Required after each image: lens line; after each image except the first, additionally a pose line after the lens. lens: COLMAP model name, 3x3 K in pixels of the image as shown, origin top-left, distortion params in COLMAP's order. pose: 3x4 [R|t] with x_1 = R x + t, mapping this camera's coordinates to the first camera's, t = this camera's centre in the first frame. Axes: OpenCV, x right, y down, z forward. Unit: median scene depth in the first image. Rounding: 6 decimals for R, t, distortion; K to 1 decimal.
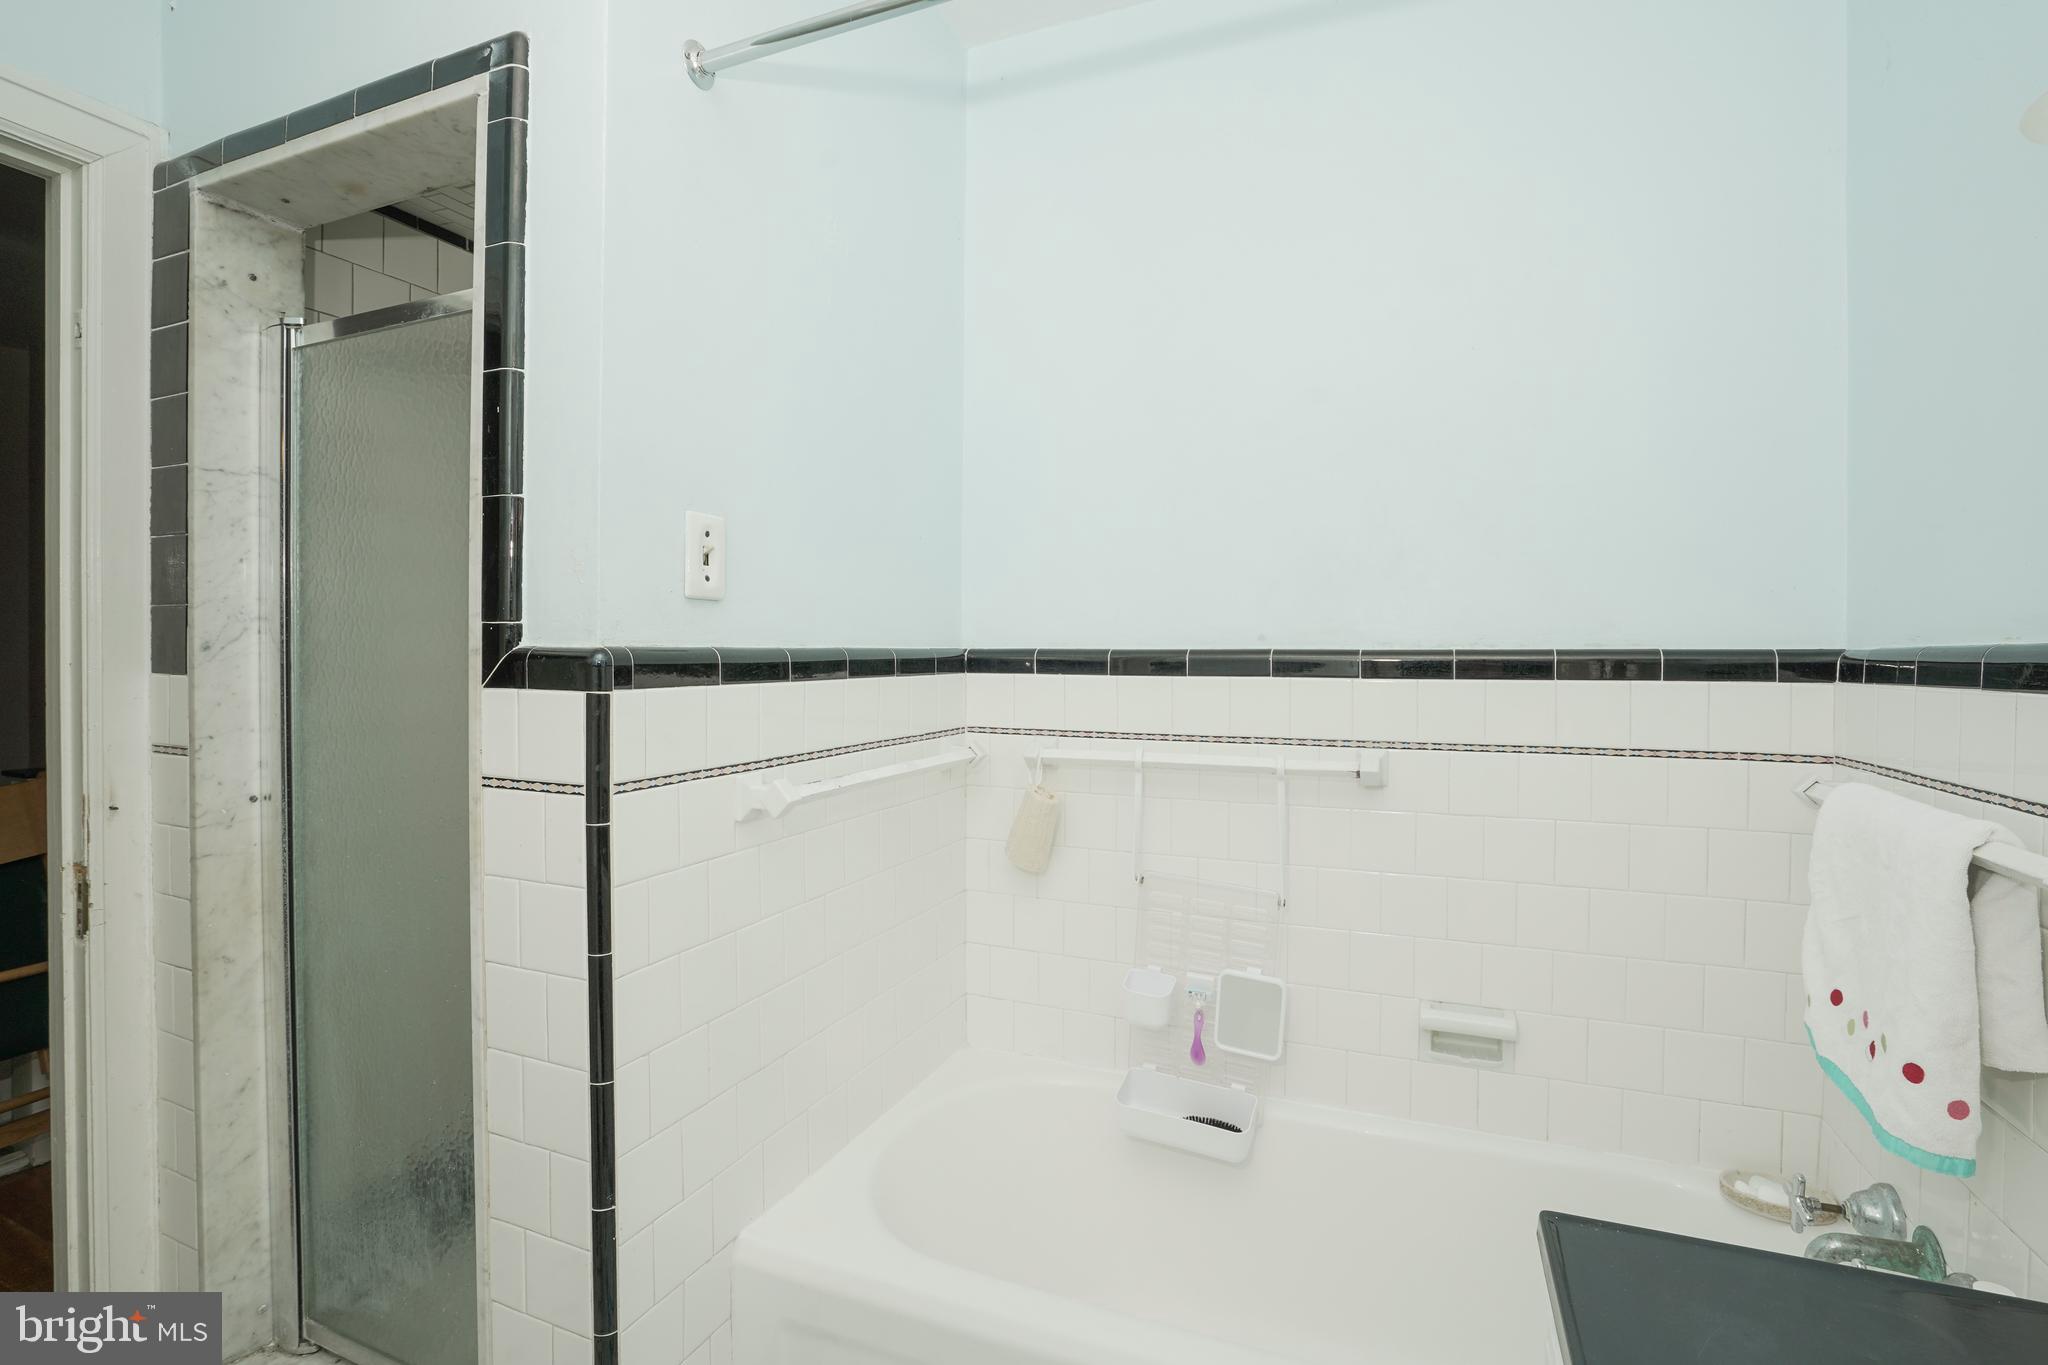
lens RADIAL K [[932.1, 0, 1026.1], [0, 932.1, 669.5], [0, 0, 1]] dist [0.001080, 0.000936]
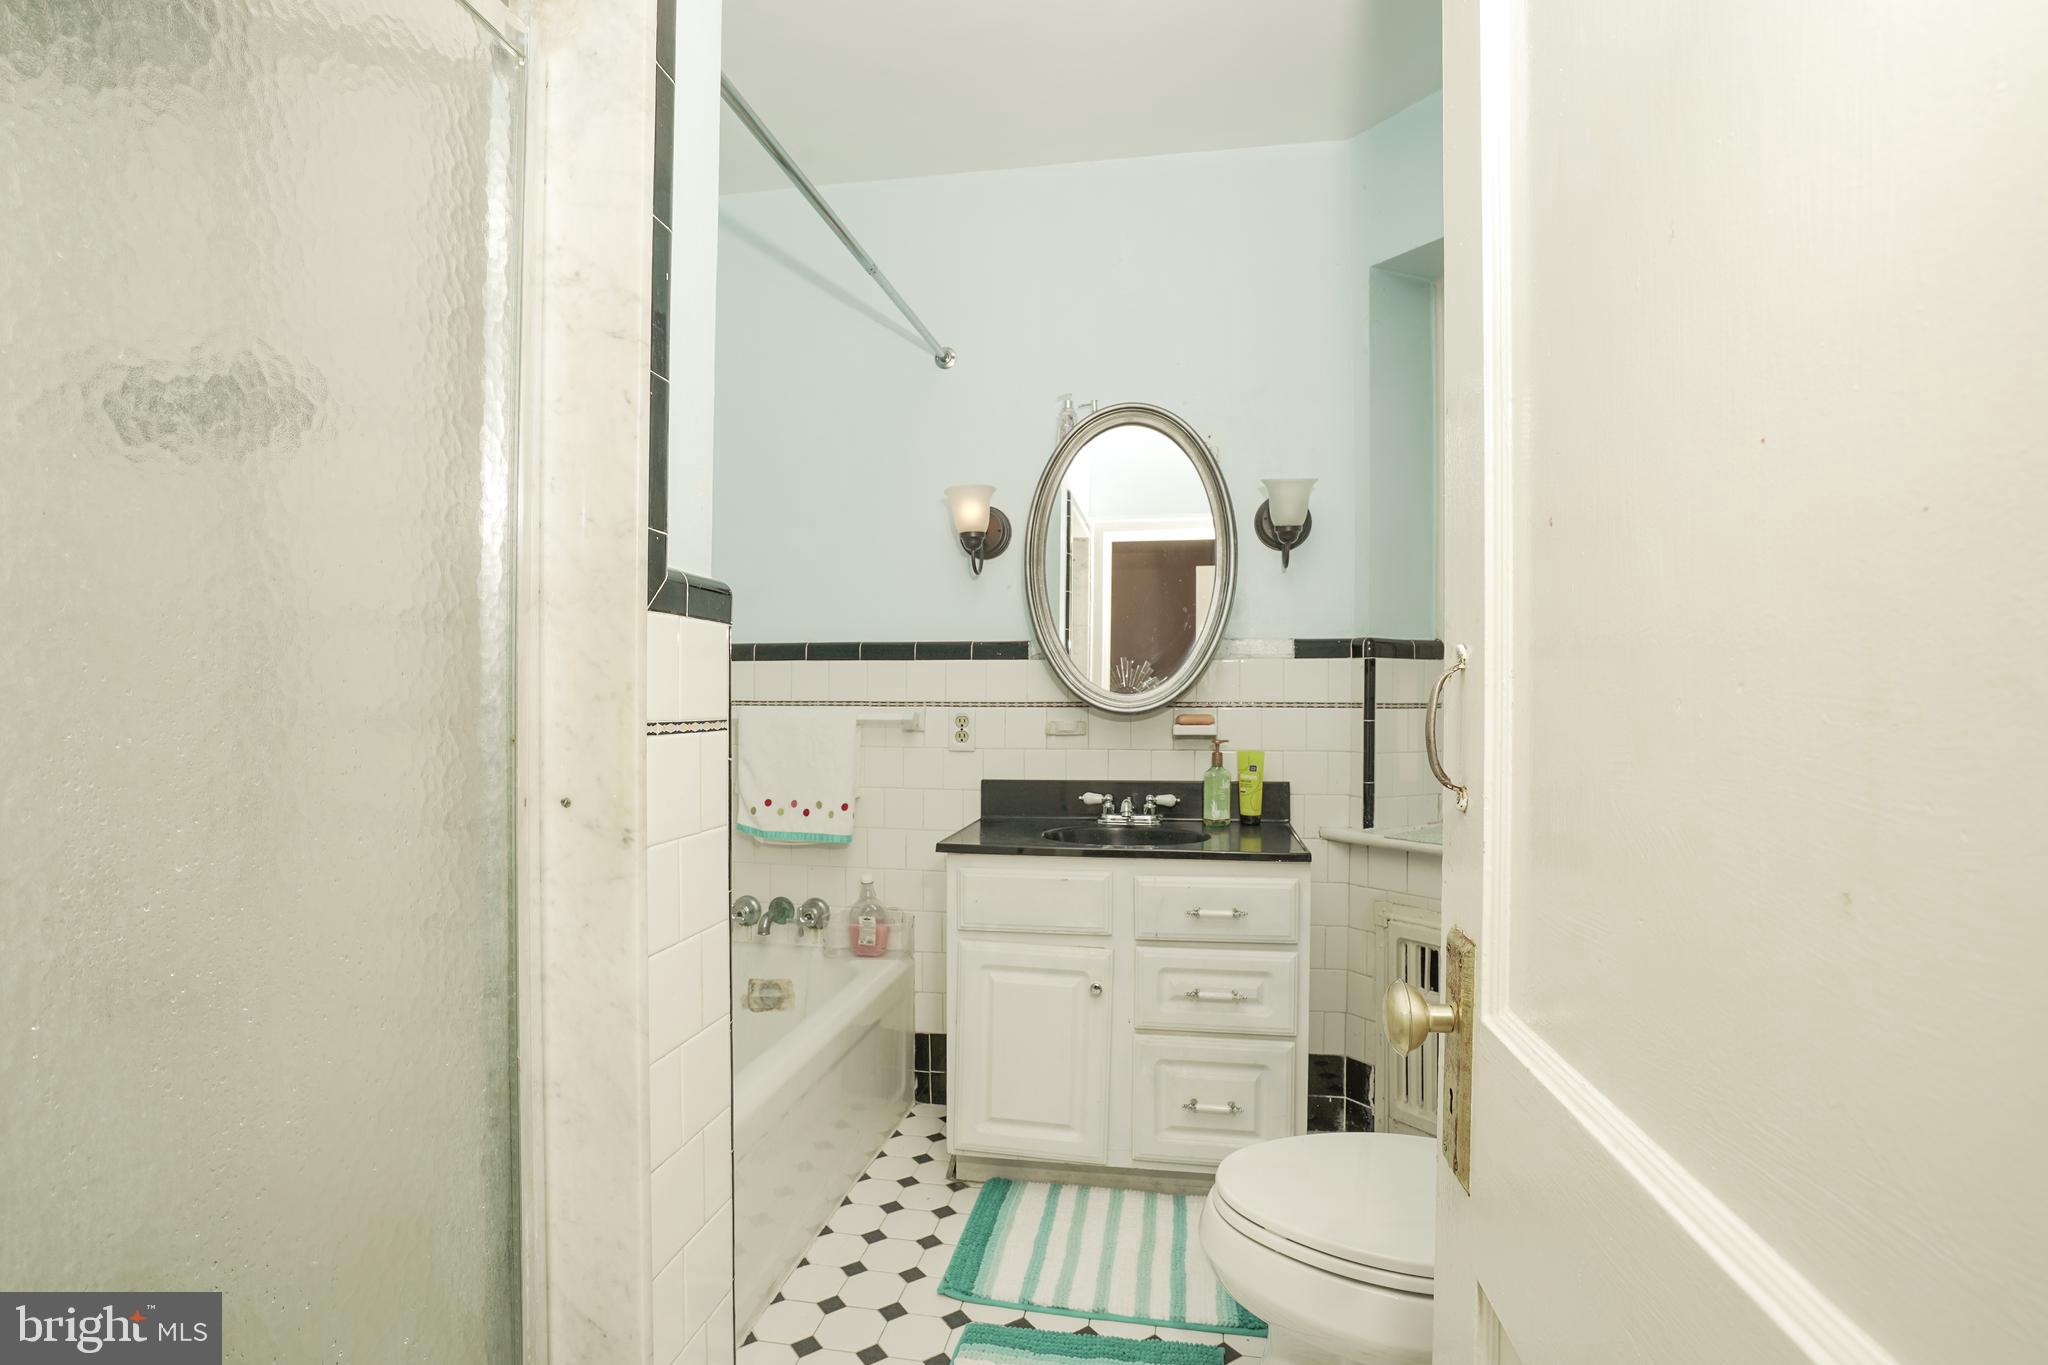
lens RADIAL K [[932.1, 0, 1026.1], [0, 932.1, 669.5], [0, 0, 1]] dist [0.001080, 0.000936]
pose [[-0.180870, 0.016620, 0.983367, -0.992891], [0.014787, 0.999790, -0.014177, 0.060287], [-0.983396, 0.011977, -0.181078, 0.582765]]
